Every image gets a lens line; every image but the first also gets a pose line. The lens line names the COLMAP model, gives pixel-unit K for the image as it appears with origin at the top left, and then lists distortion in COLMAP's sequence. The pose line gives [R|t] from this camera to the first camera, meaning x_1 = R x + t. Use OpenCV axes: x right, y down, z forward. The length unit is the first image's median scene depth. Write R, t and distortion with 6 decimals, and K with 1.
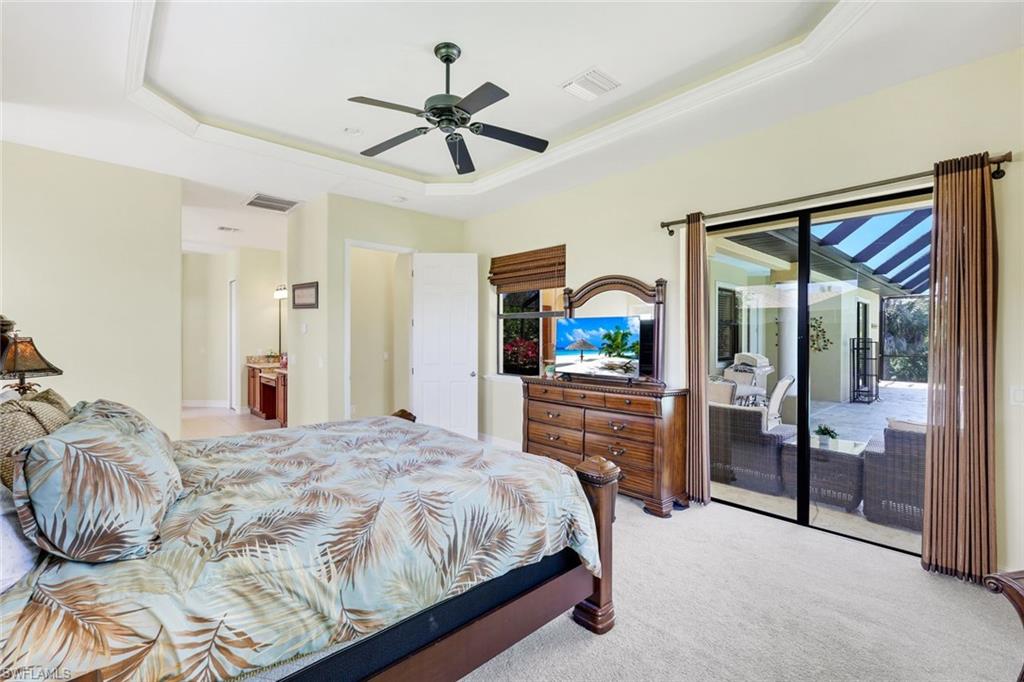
lens RADIAL K [[449.4, 0, 513.1], [0, 449.4, 338.9], [0, 0, 1]] dist [0.000477, 0.000342]
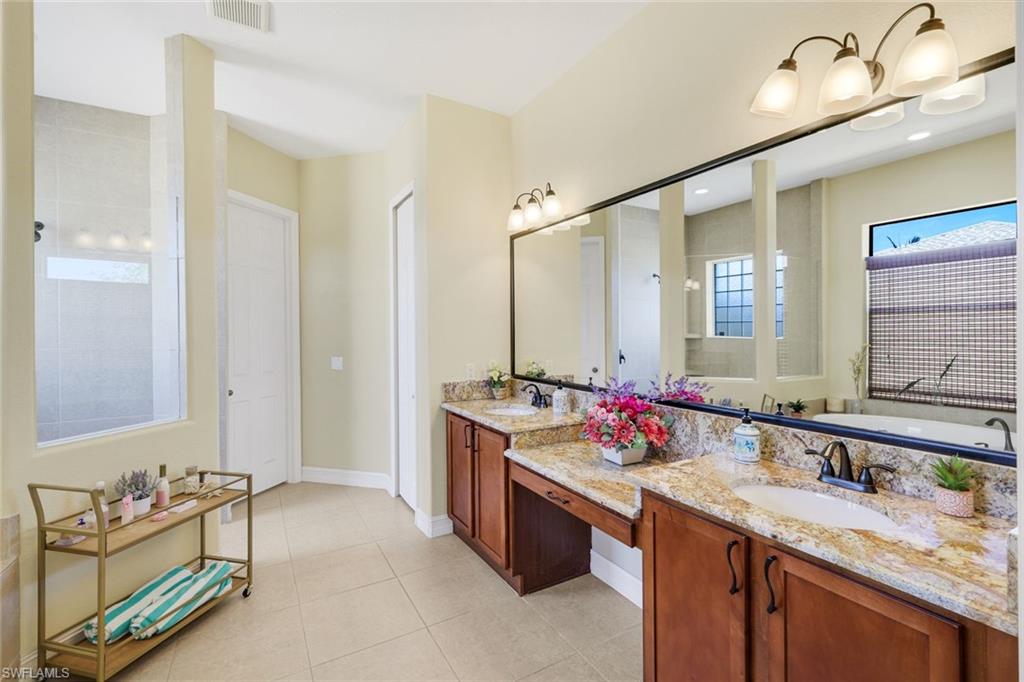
lens RADIAL K [[449.4, 0, 512.5], [0, 449.4, 335.4], [0, 0, 1]] dist [0.000477, 0.000342]
pose [[0.975068, -0.007463, -0.221782, -0.449256], [0.009177, 0.999935, 0.006698, -0.004386], [0.221717, -0.008566, 0.975073, 0.639726]]
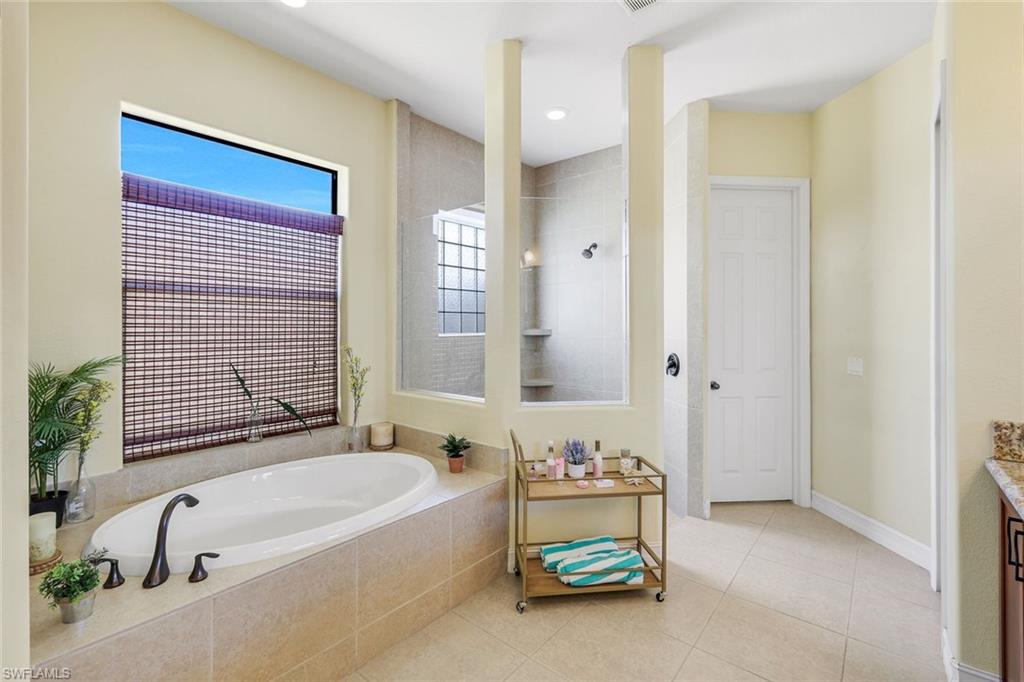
lens RADIAL K [[449.4, 0, 509.1], [0, 449.4, 325.9], [0, 0, 1]] dist [0.000477, 0.000342]
pose [[0.119481, -0.001422, -0.992835, -0.417305], [0.000506, 0.999999, -0.001372, -0.004509], [0.992836, -0.000338, 0.119481, 0.761814]]
